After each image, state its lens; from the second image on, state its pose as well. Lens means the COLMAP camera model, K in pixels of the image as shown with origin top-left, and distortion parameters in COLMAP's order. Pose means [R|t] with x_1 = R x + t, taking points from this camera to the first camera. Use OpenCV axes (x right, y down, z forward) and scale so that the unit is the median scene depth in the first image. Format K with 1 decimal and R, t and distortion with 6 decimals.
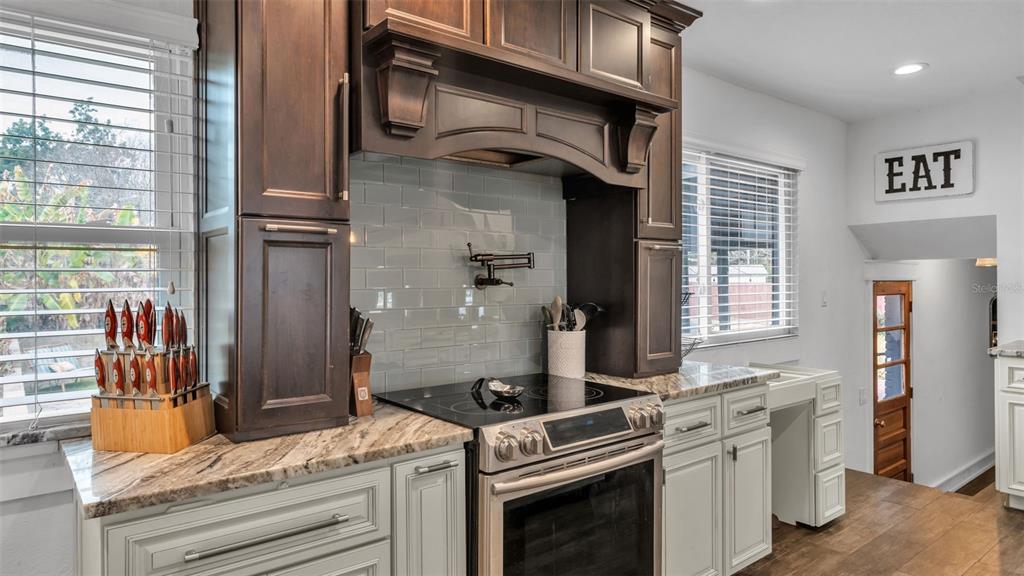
lens RADIAL K [[626.8, 0, 514.3], [0, 626.8, 279.8], [0, 0, 1]] dist [-0.007400, -0.001069]
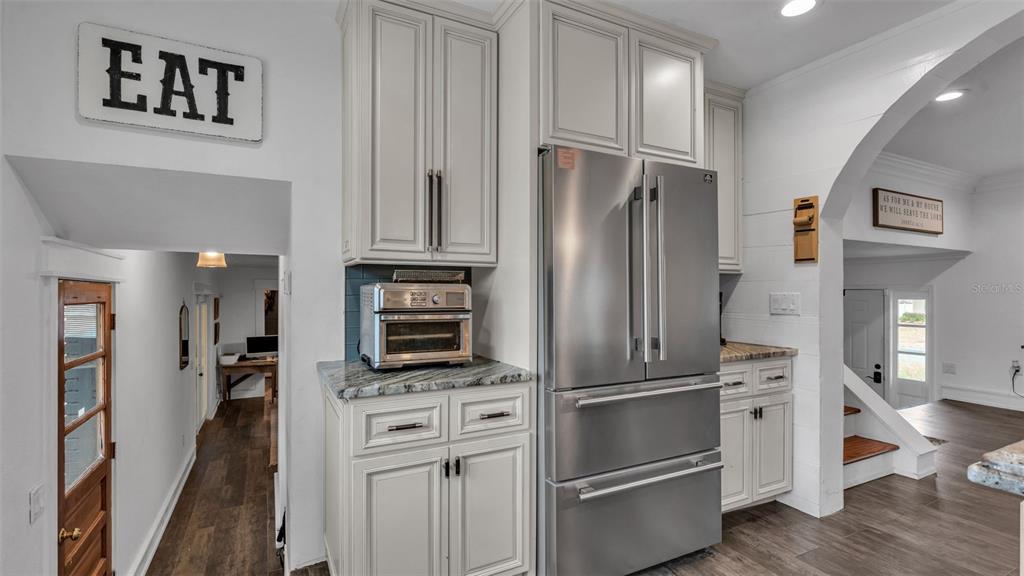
lens RADIAL K [[471.4, 0, 514.6], [0, 471.4, 287.5], [0, 0, 1]] dist [-0.002763, -0.000678]
pose [[0.207131, 0.009163, 0.978270, 0.296797], [0.001859, 0.999951, -0.009760, 0.016414], [-0.978311, 0.003840, 0.207104, 0.608108]]
